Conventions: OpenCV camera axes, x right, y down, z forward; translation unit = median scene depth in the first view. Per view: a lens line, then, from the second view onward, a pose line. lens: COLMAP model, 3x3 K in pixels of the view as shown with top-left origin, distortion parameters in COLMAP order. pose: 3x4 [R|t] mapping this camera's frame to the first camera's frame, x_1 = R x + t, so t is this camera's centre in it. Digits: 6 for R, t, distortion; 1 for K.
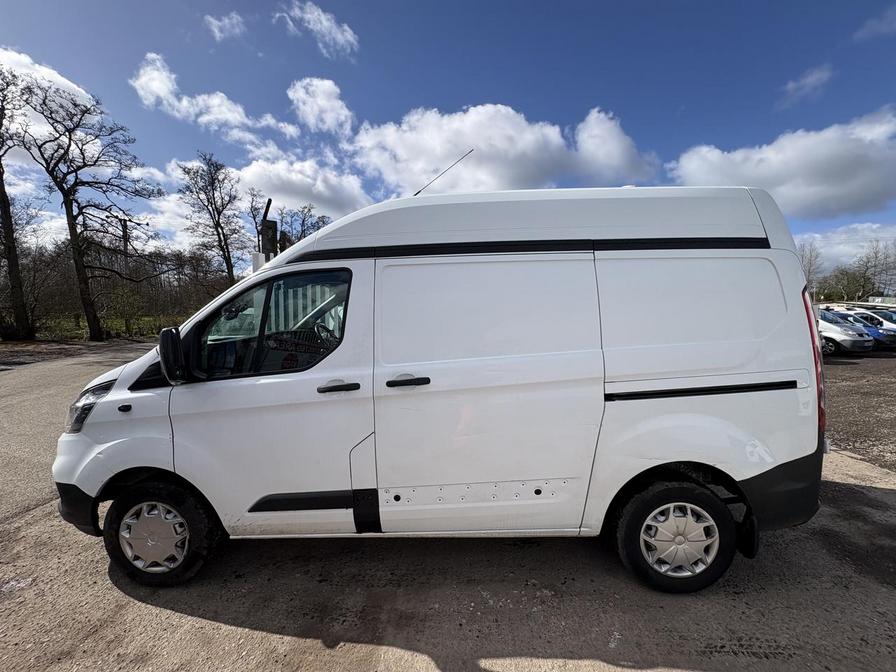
lens RADIAL K [[358.5, 0, 459.5], [0, 358.5, 341.3], [0, 0, 1]] dist [0.003890, 0.000013]
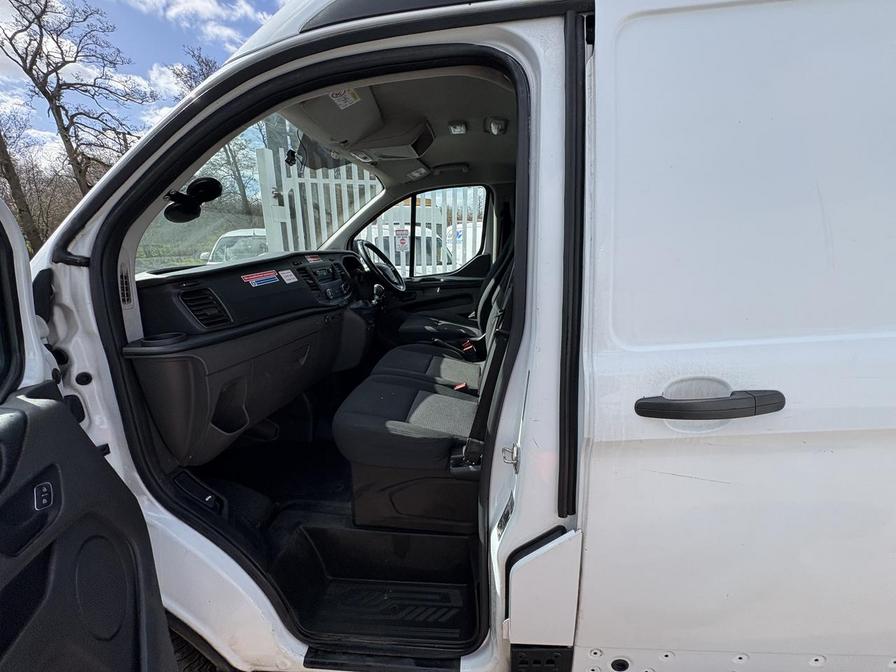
lens RADIAL K [[358.5, 0, 452.4], [0, 358.5, 333.9], [0, 0, 1]] dist [0.003890, 0.000013]
pose [[0.997735, 0.007024, -0.066896, -0.047273], [0.005368, 0.983048, 0.183271, -0.001053], [0.067050, -0.183215, 0.980784, 0.092093]]
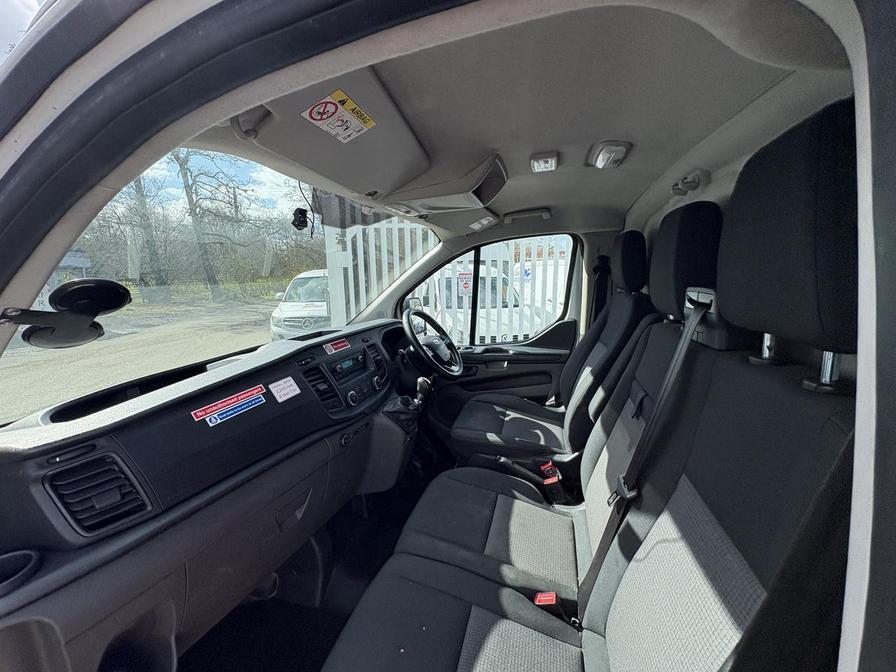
lens RADIAL K [[358.5, 0, 451.0], [0, 358.5, 329.5], [0, 0, 1]] dist [0.003890, 0.000013]
pose [[0.969111, 0.017627, -0.245996, -0.052437], [0.004324, 0.996075, 0.088408, -0.014023], [0.246589, -0.086741, 0.965231, 0.128980]]
